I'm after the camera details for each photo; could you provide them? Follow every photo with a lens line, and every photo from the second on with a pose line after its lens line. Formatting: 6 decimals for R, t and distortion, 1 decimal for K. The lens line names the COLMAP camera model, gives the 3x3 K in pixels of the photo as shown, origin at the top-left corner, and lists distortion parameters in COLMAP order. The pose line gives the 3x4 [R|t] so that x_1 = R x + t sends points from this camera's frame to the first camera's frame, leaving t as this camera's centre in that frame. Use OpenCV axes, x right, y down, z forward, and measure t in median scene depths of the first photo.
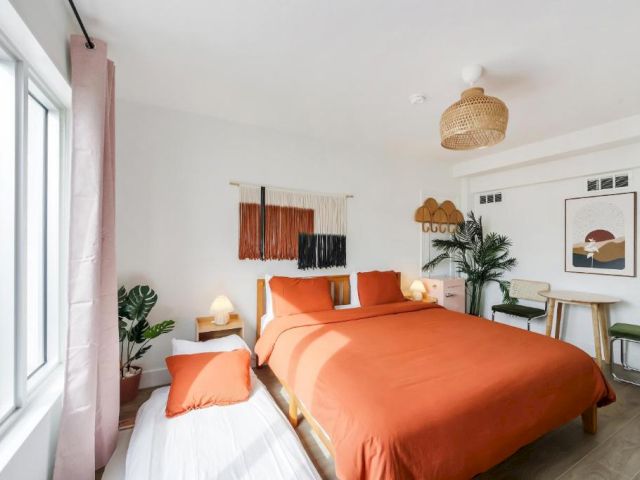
lens RADIAL K [[273.9, 0, 322.5], [0, 273.9, 241.7], [0, 0, 1]] dist [-0.008707, 0.001684]
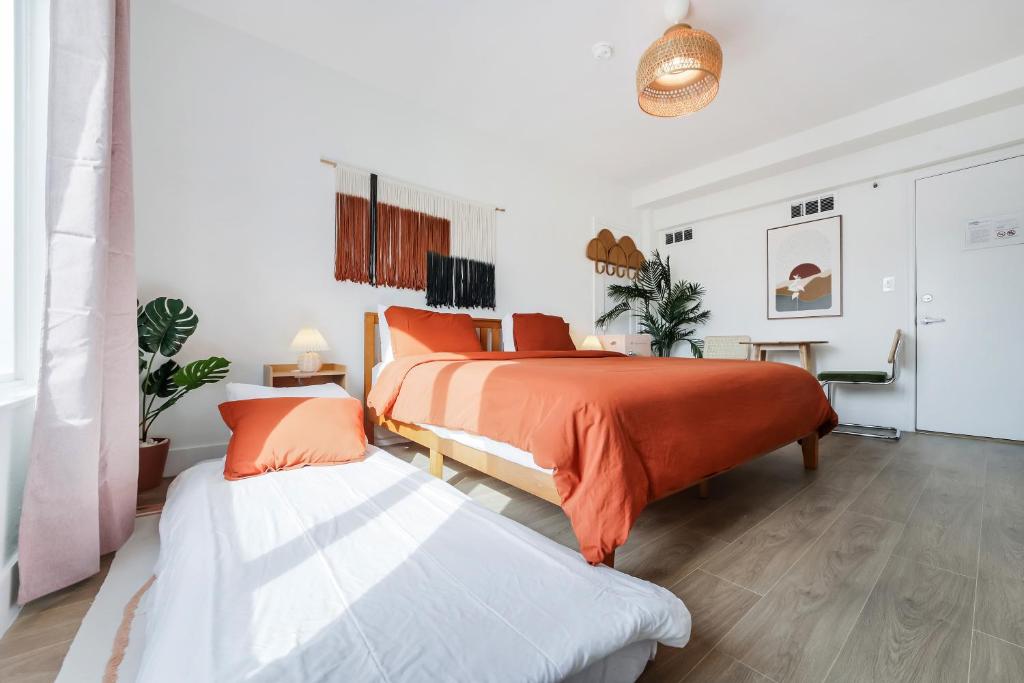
lens RADIAL K [[391.3, 0, 513.9], [0, 391.3, 344.4], [0, 0, 1]] dist [-0.022303, 0.003901]
pose [[0.981616, -0.002051, 0.190858, -0.069932], [0.001411, 0.999993, 0.003487, 0.213803], [-0.190864, -0.003154, 0.981611, 0.025968]]
